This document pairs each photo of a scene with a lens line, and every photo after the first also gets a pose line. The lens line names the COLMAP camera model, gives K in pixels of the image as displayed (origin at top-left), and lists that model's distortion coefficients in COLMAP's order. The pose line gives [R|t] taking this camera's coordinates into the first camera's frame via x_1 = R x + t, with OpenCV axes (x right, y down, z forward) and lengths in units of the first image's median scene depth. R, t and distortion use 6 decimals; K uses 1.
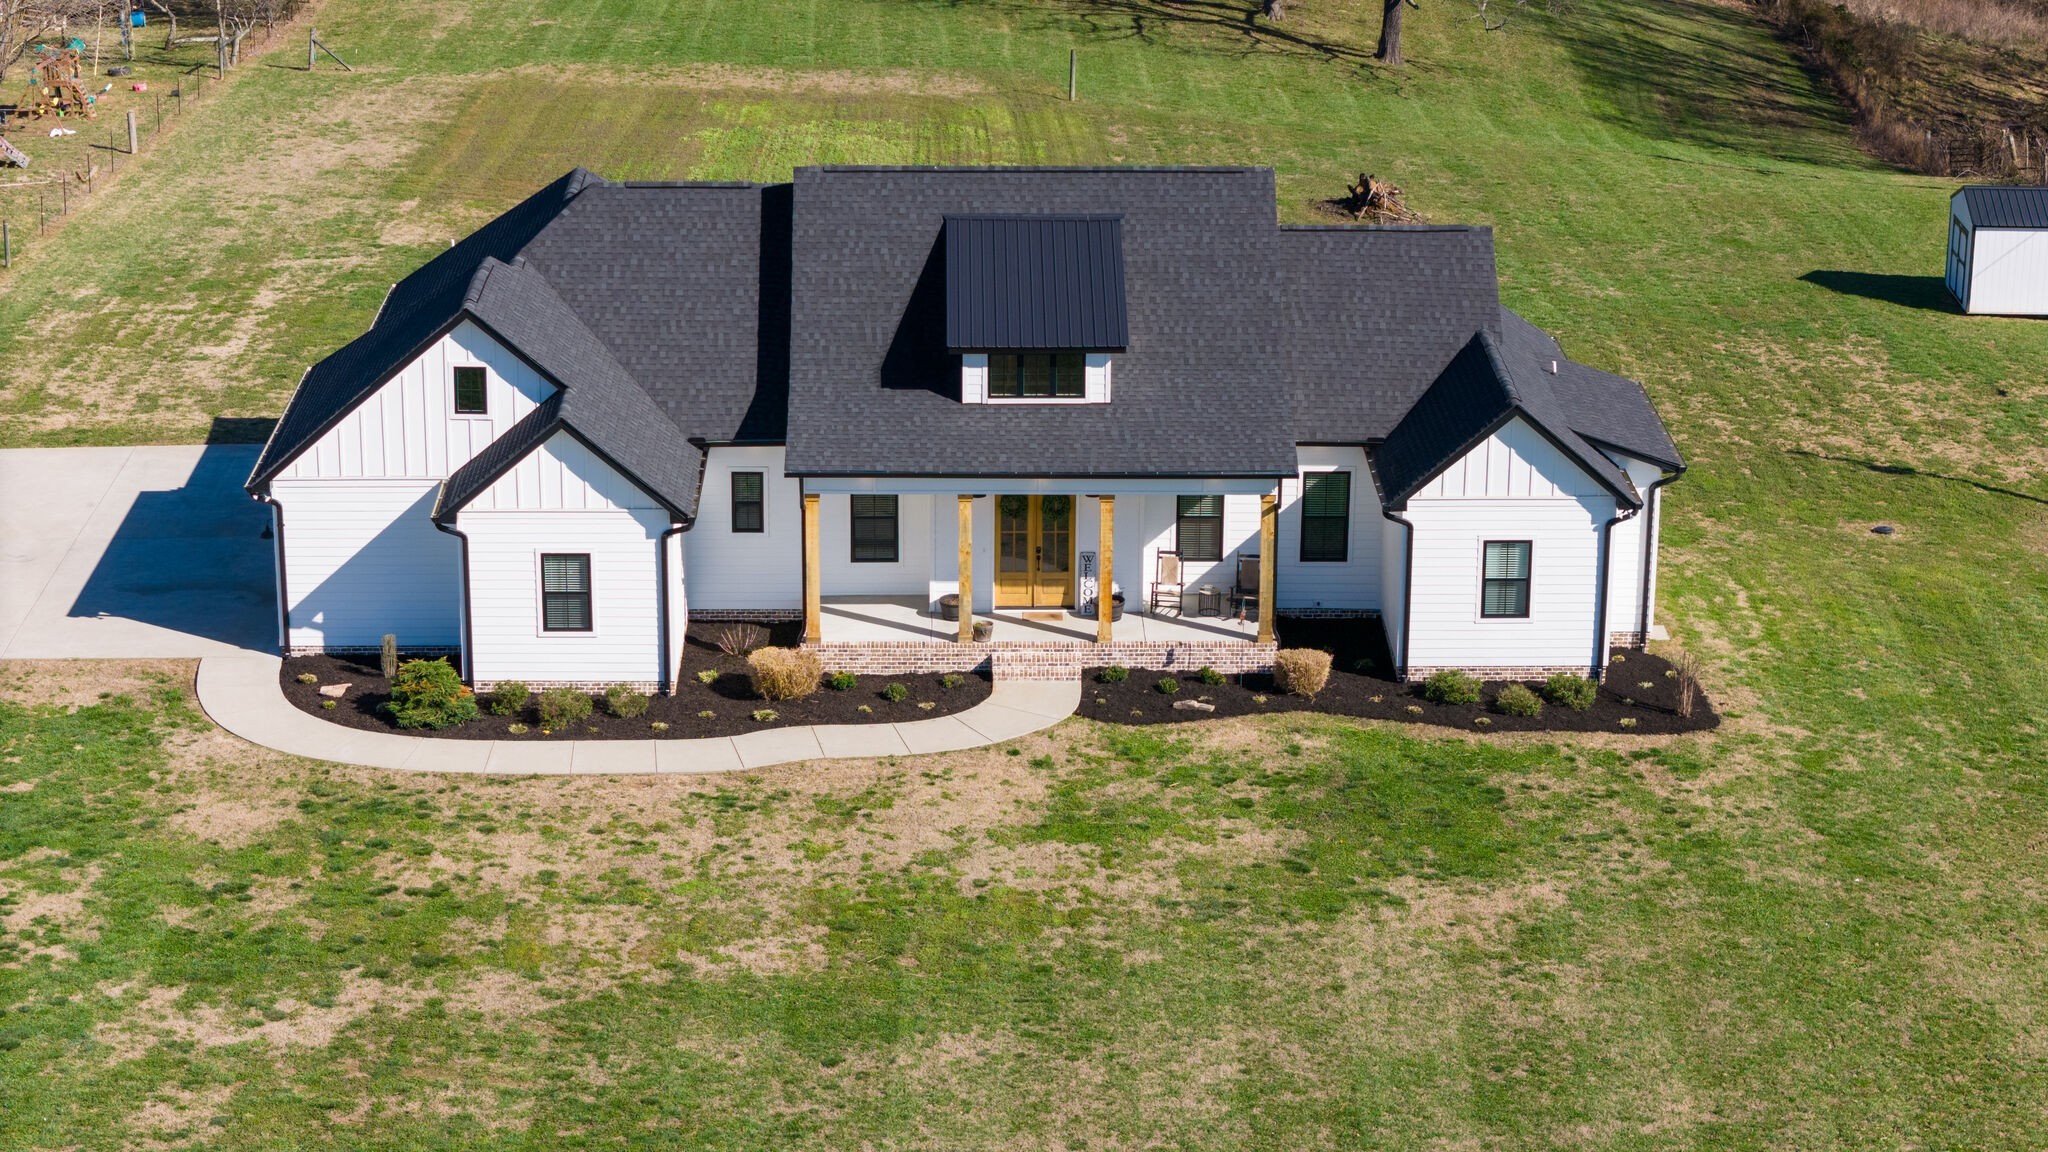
lens RADIAL K [[4144.3, 0, 1024.0], [0, 4144.3, 576.0], [0, 0, 1]] dist [-0.198968, 0.287529]
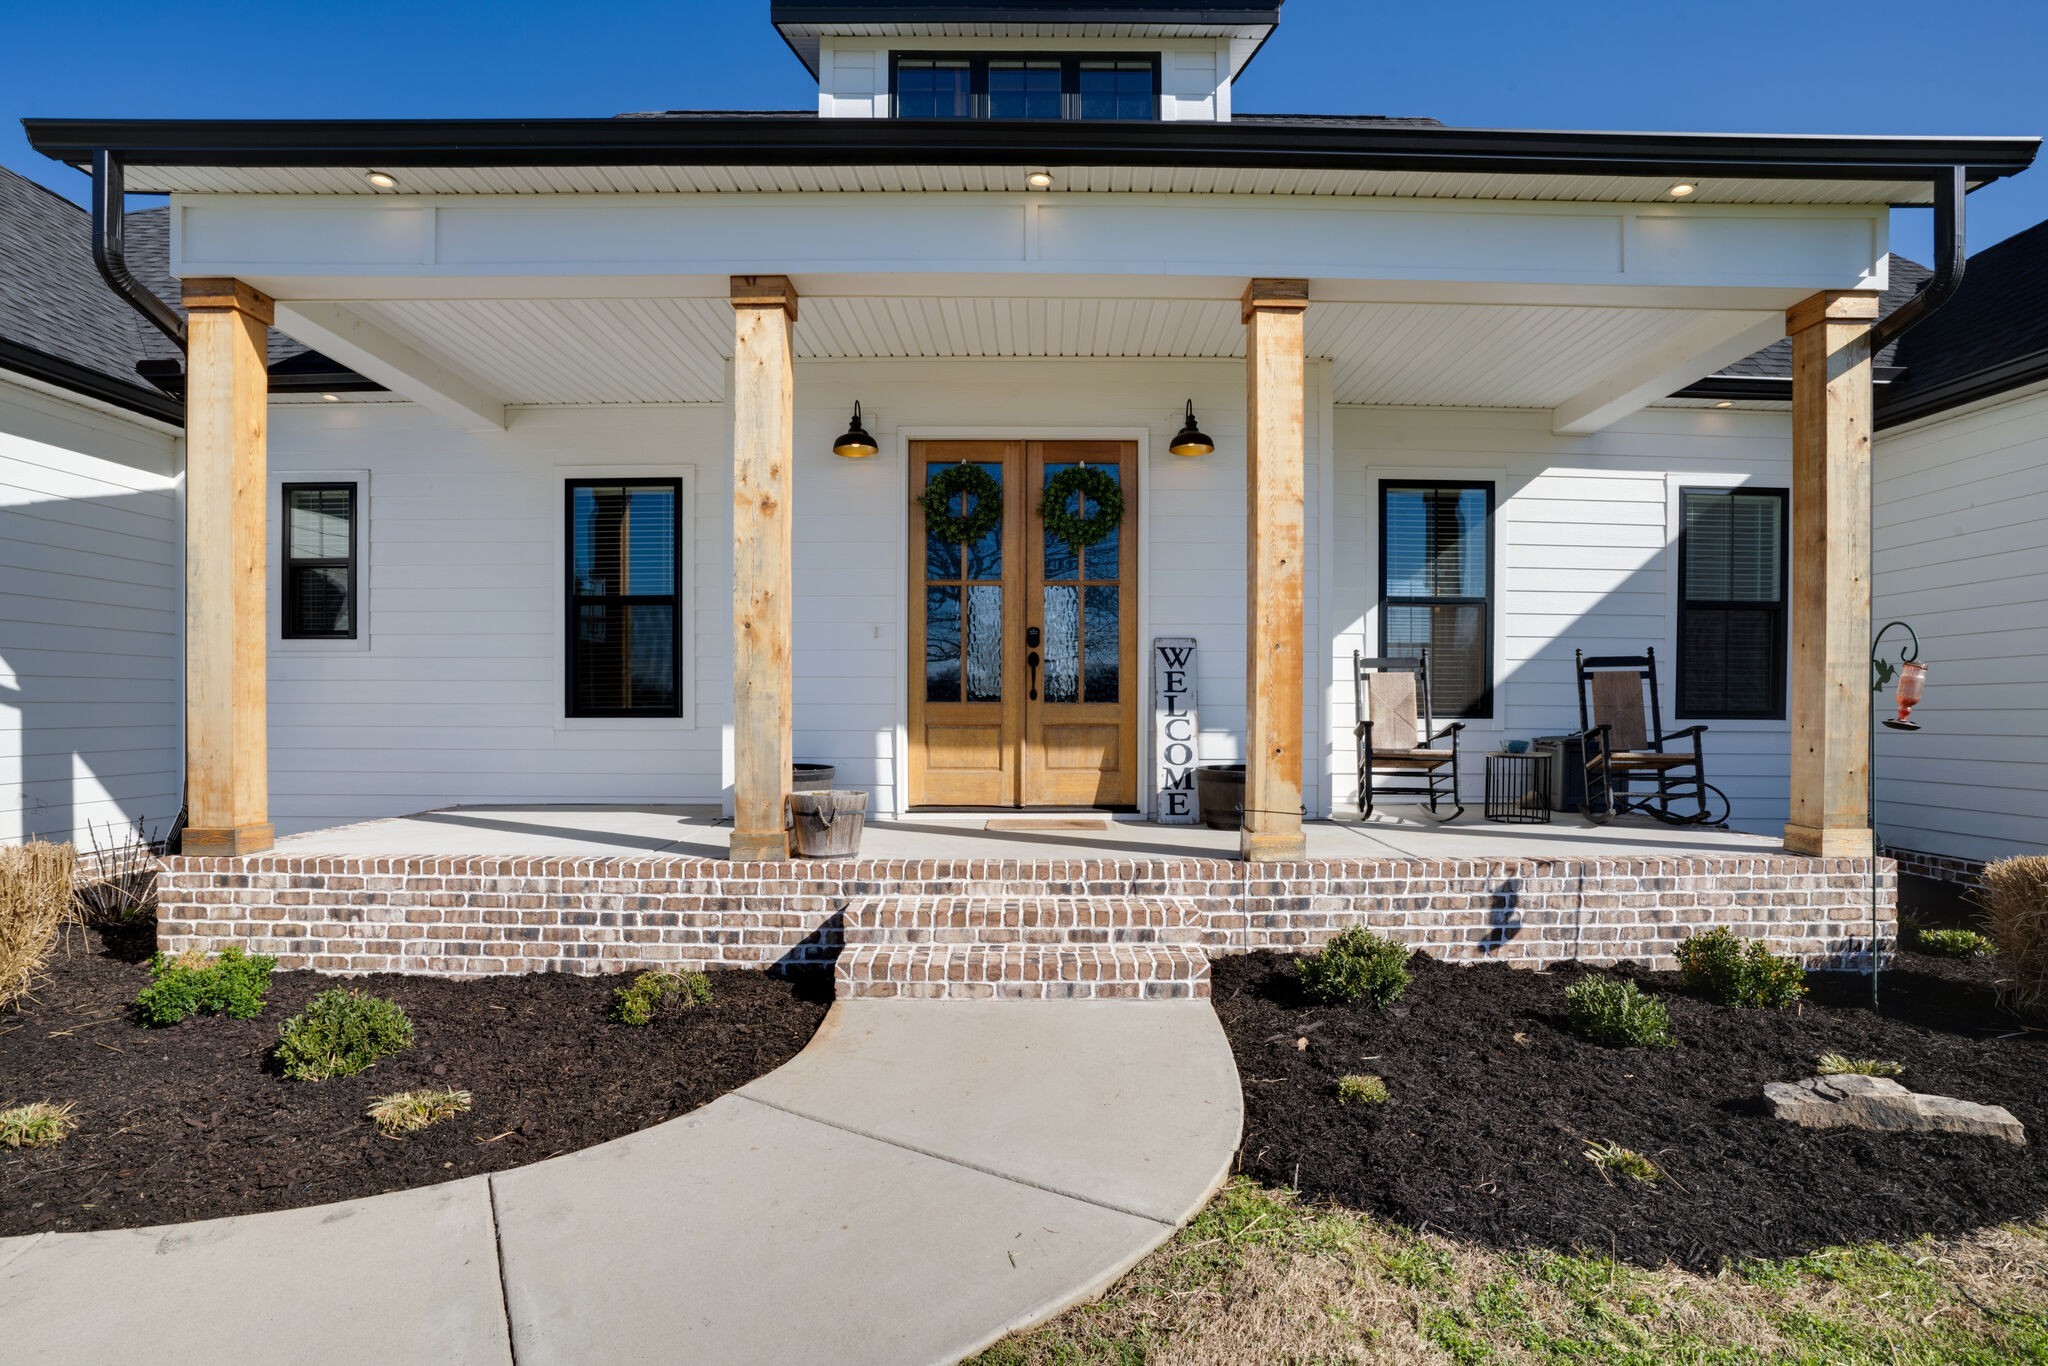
lens RADIAL K [[1016.5, 0, 1030.6], [0, 1016.5, 684.7], [0, 0, 1]] dist [-0.070396, 0.031250]
pose [[0.999938, -0.002788, -0.010770, 0.004299], [-0.001044, 0.940299, -0.340348, 0.028255], [0.011076, 0.340338, 0.940238, 0.952906]]
